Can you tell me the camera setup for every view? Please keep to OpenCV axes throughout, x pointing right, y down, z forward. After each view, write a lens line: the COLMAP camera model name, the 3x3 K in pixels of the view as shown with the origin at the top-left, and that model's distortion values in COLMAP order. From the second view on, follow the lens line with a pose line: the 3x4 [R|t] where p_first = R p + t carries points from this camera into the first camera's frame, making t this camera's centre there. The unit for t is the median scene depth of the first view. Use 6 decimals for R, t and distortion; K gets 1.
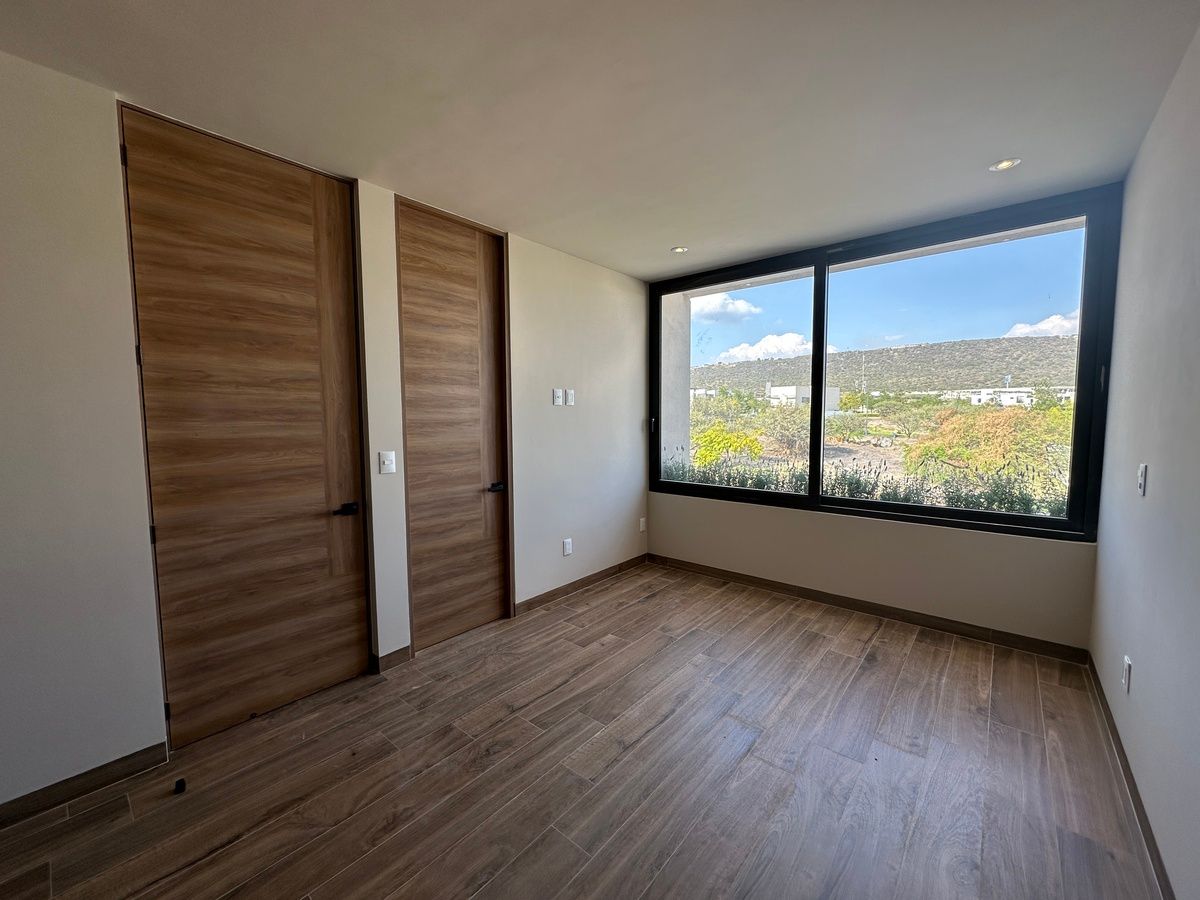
lens RADIAL K [[481.4, 0, 600.0], [0, 481.4, 450.0], [0, 0, 1]] dist [0.001565, 0.000468]
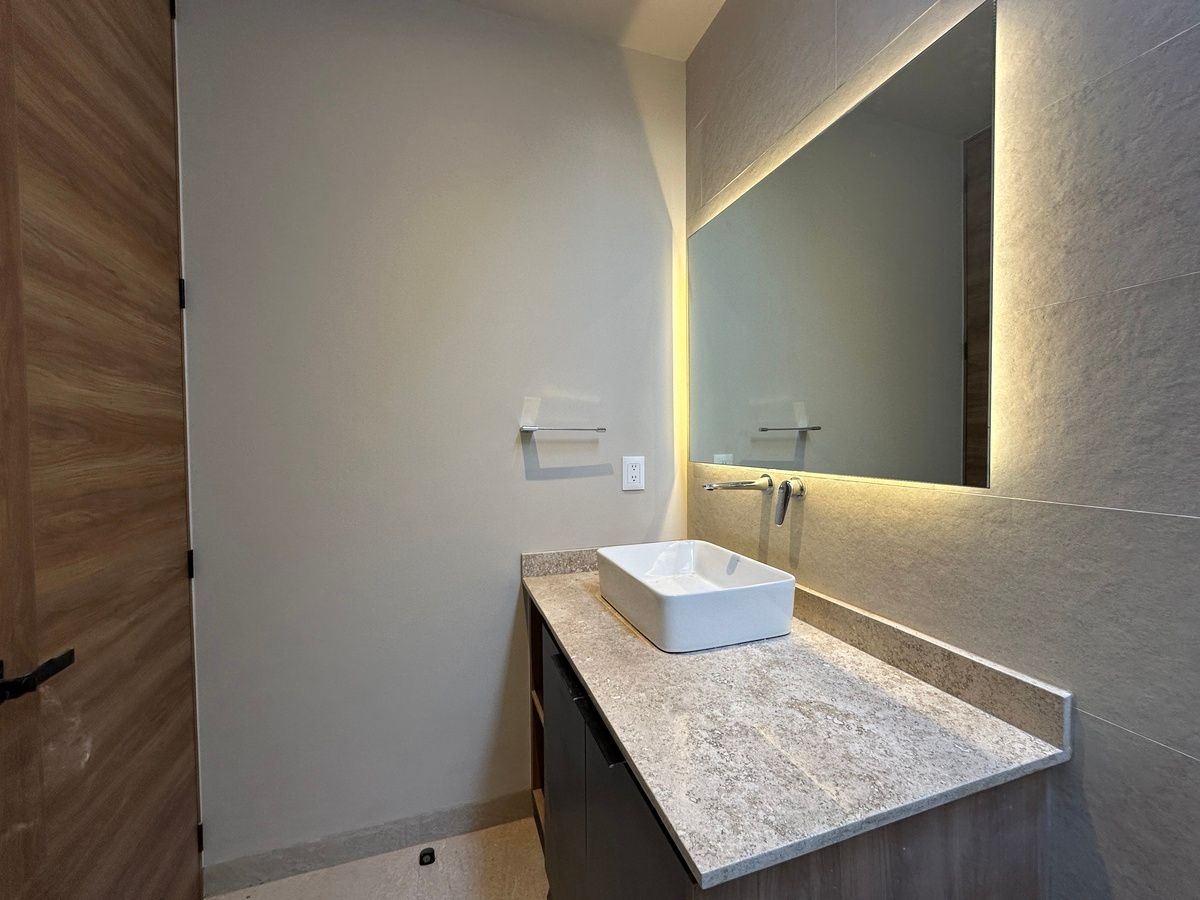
lens RADIAL K [[481.4, 0, 600.0], [0, 481.4, 450.0], [0, 0, 1]] dist [0.001565, 0.000468]
pose [[0.513895, -0.015345, 0.857716, -0.933329], [0.070277, 0.997232, -0.024265, 0.056930], [-0.854970, 0.072747, 0.513551, 0.321926]]
